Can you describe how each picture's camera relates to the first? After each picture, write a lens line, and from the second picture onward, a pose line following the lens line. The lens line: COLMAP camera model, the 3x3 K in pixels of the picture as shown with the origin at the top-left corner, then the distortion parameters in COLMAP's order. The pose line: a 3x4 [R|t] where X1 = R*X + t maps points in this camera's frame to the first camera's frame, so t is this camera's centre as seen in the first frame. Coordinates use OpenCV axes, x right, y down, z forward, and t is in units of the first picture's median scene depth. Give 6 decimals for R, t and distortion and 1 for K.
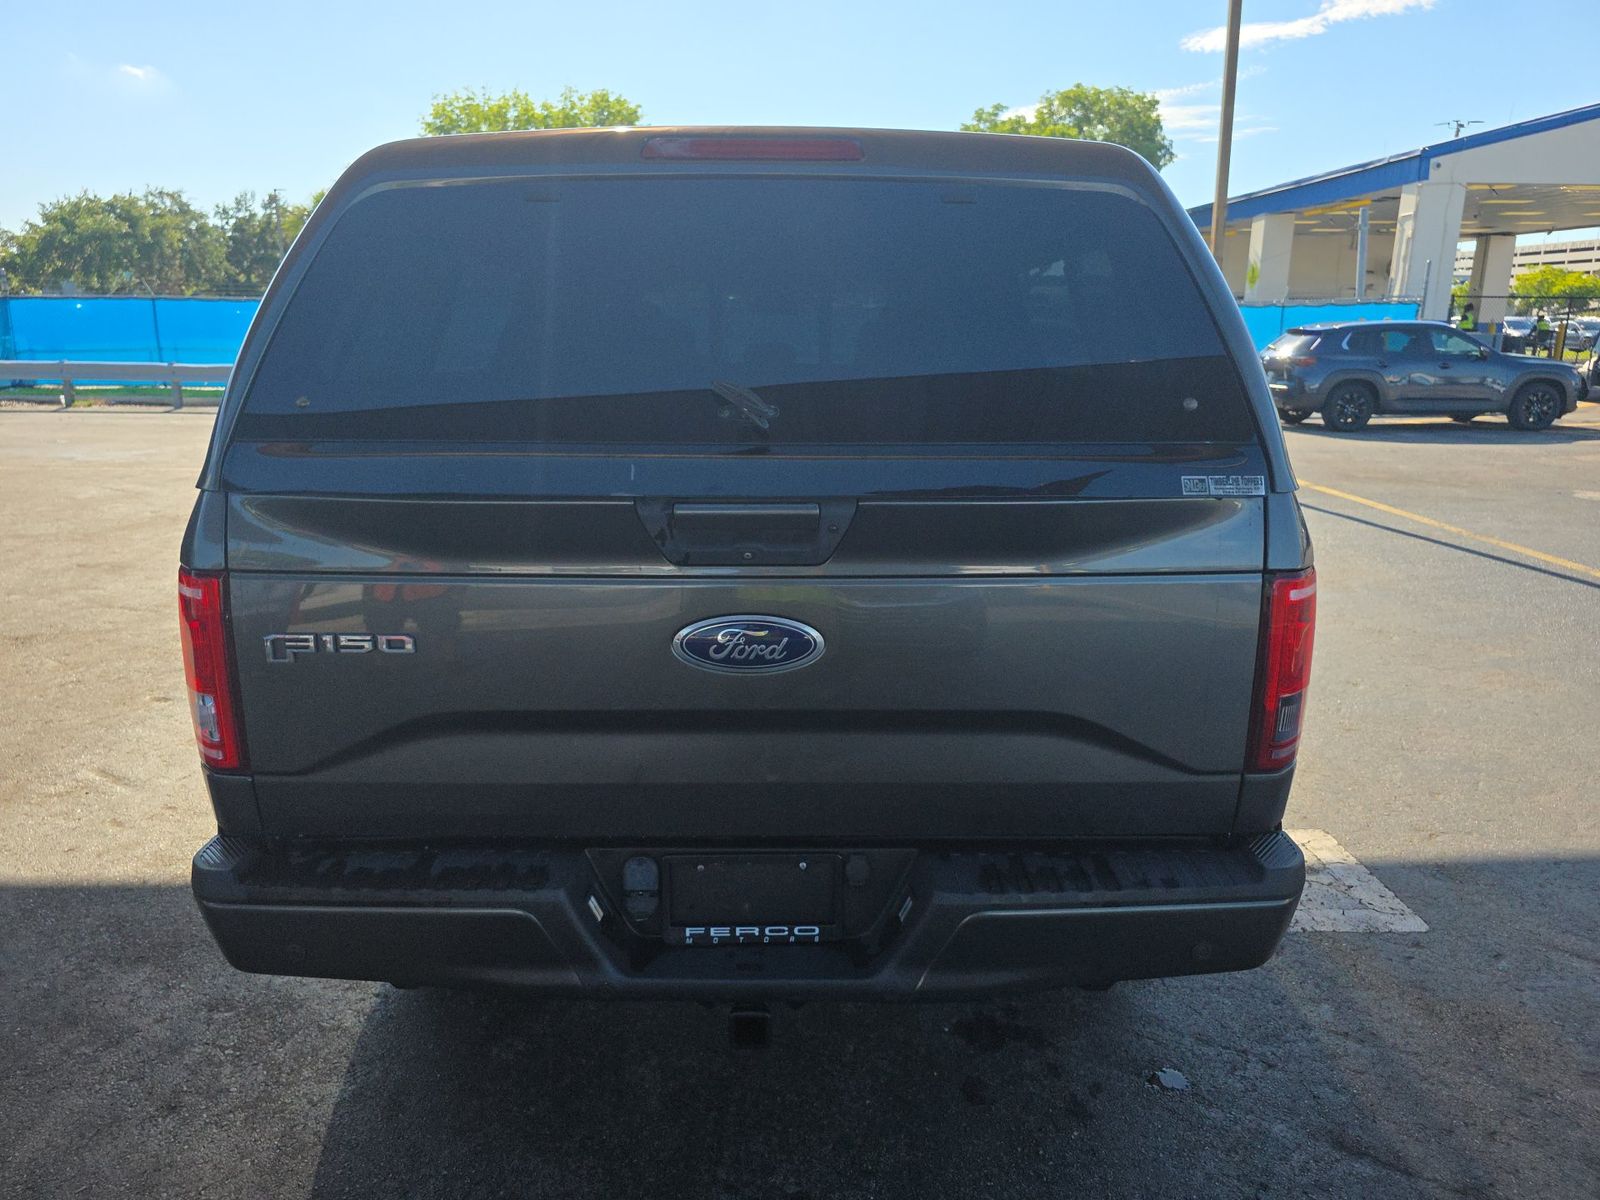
lens RADIAL K [[1107.3, 0, 800.0], [0, 1107.3, 600.0], [0, 0, 1]] dist [0.042509, -0.039762]
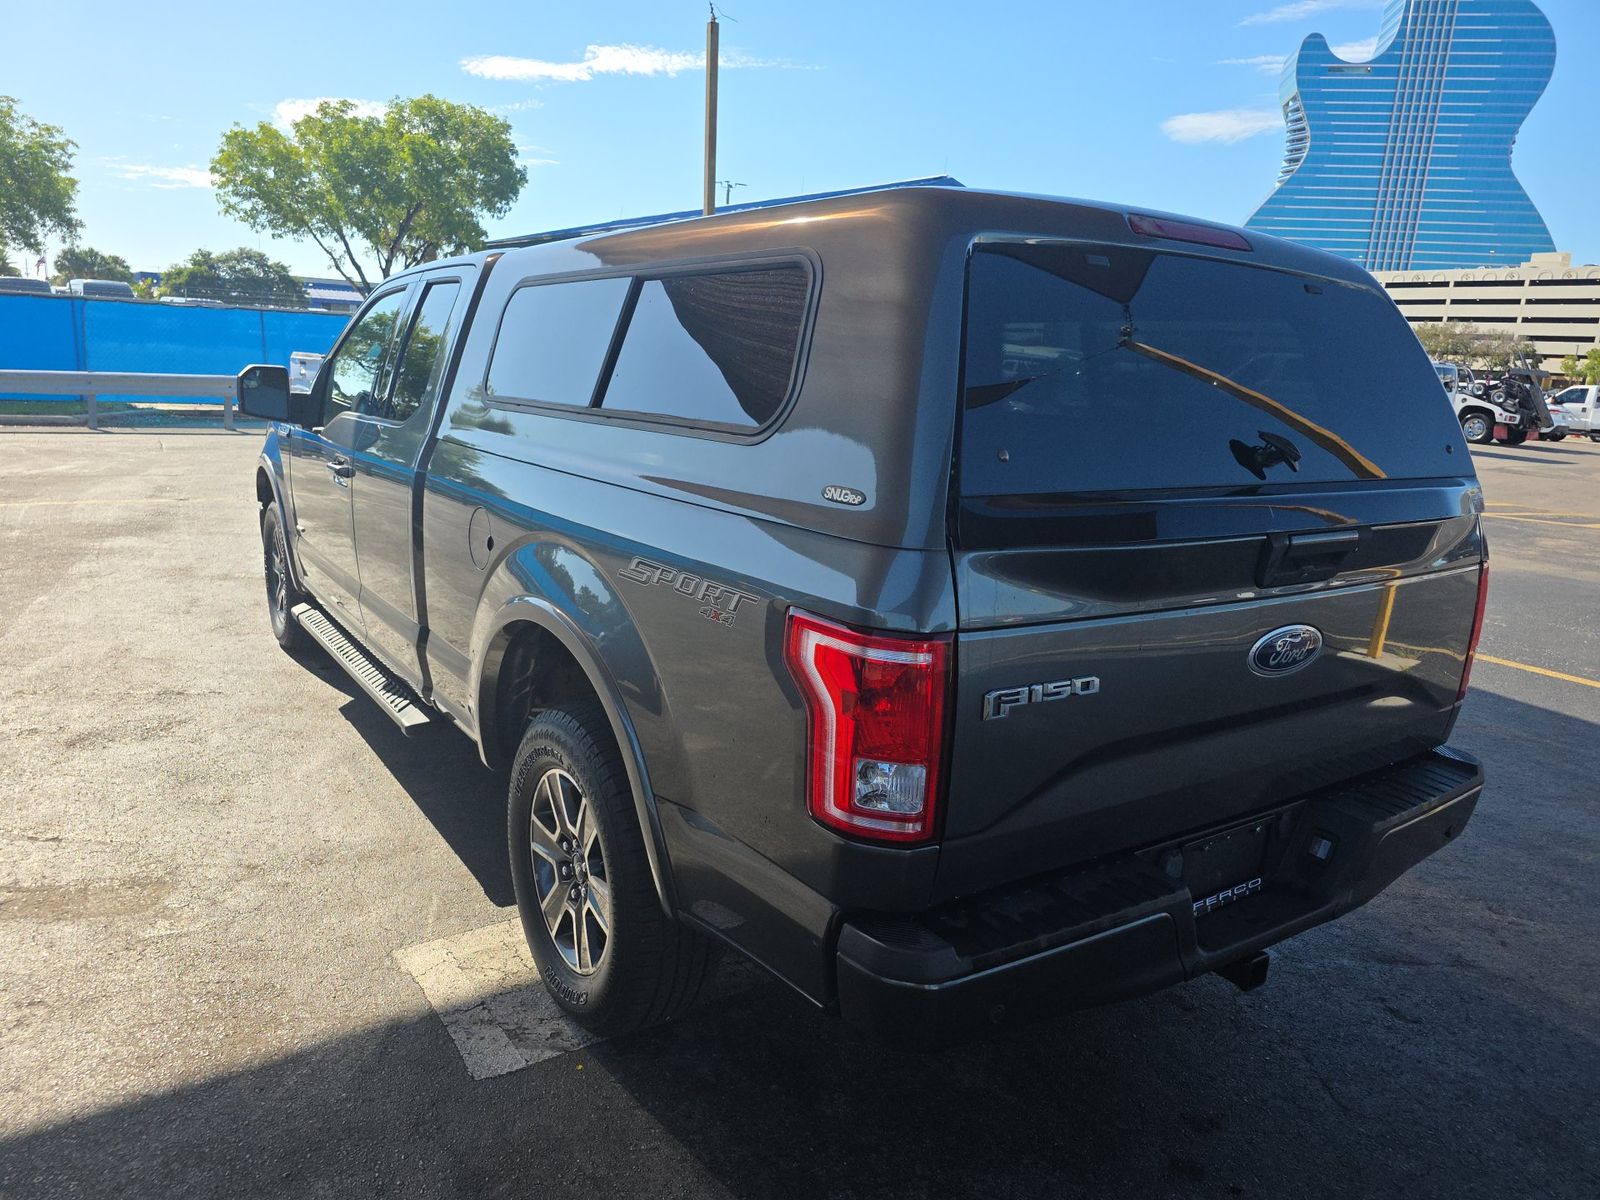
lens RADIAL K [[1113.2, 0, 800.6], [0, 1113.2, 617.7], [0, 0, 1]] dist [0.004030, -0.002150]
pose [[0.821603, -0.088517, 0.563146, -0.076138], [0.087103, 0.995764, 0.029438, -0.005050], [-0.563366, 0.024866, 0.825833, 0.019158]]
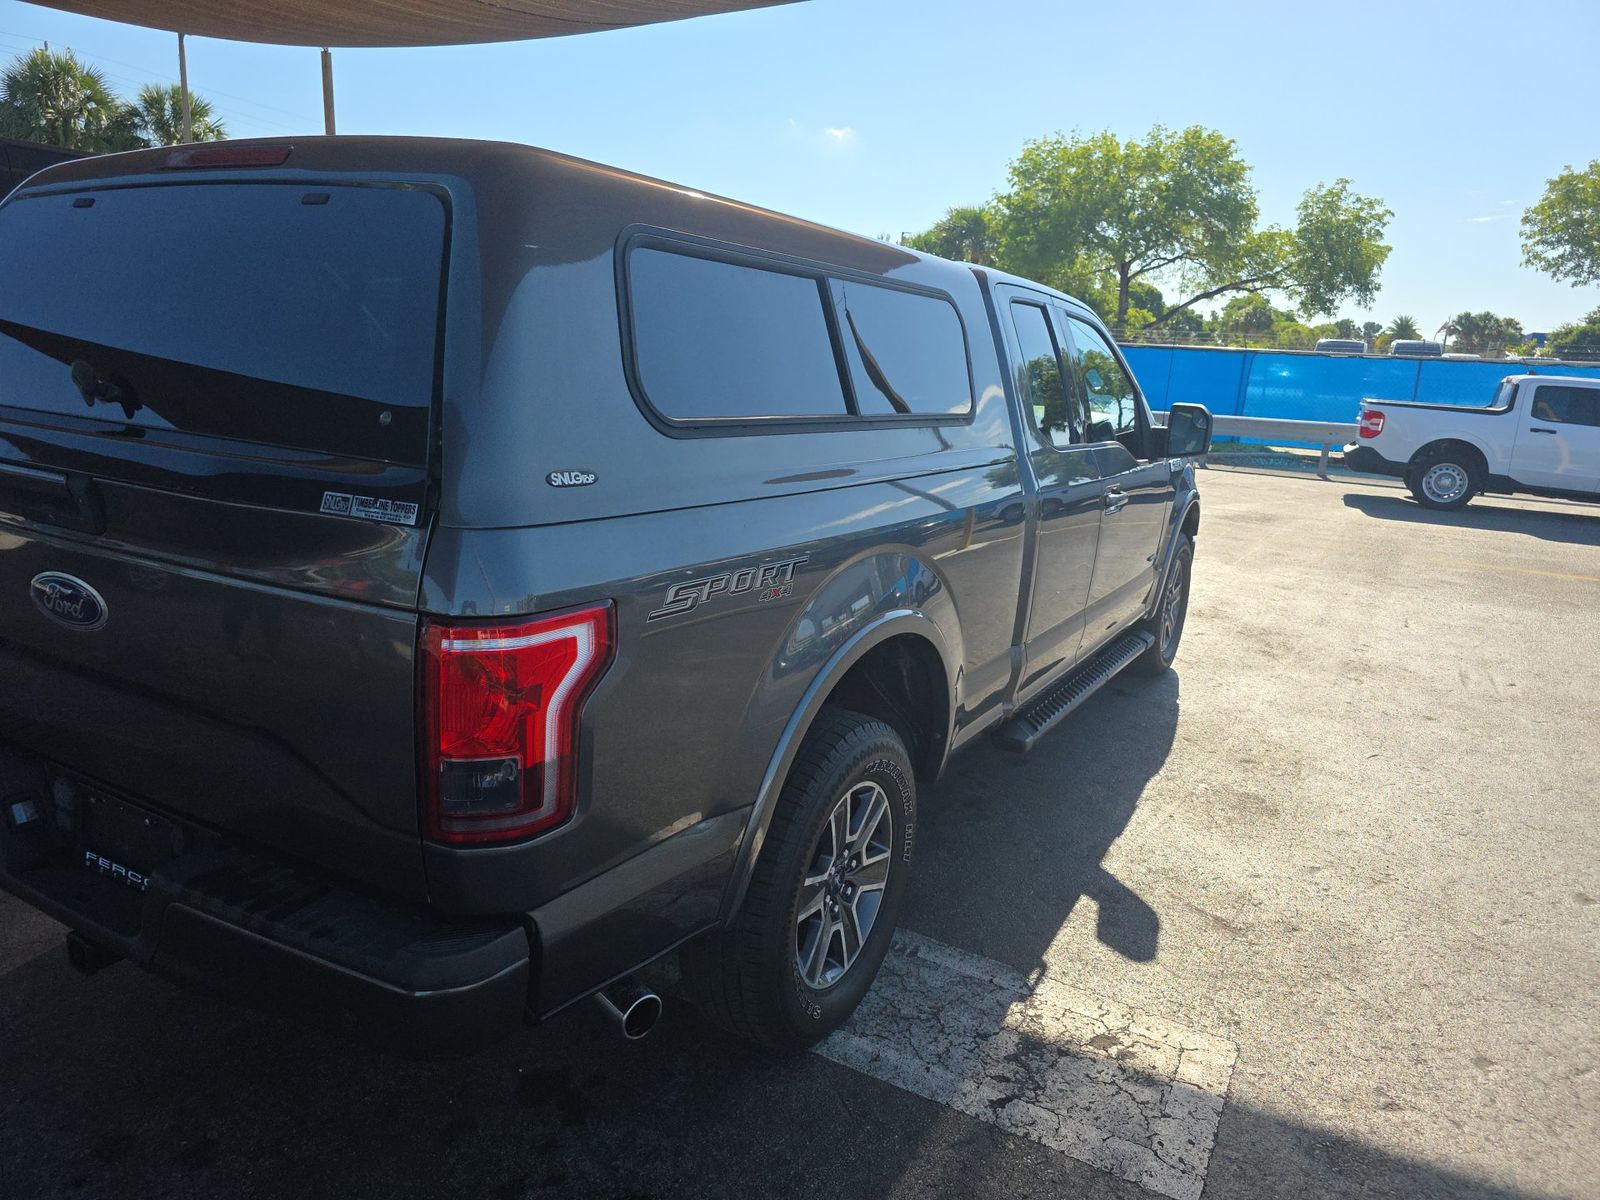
lens RADIAL K [[1107.3, 0, 800.0], [0, 1107.3, 600.0], [0, 0, 1]] dist [0.042509, -0.039762]
pose [[0.861392, 0.156904, -0.483099, 0.068729], [-0.172889, 0.984873, 0.011604, -0.006078], [0.477612, 0.073526, 0.875489, 0.022929]]
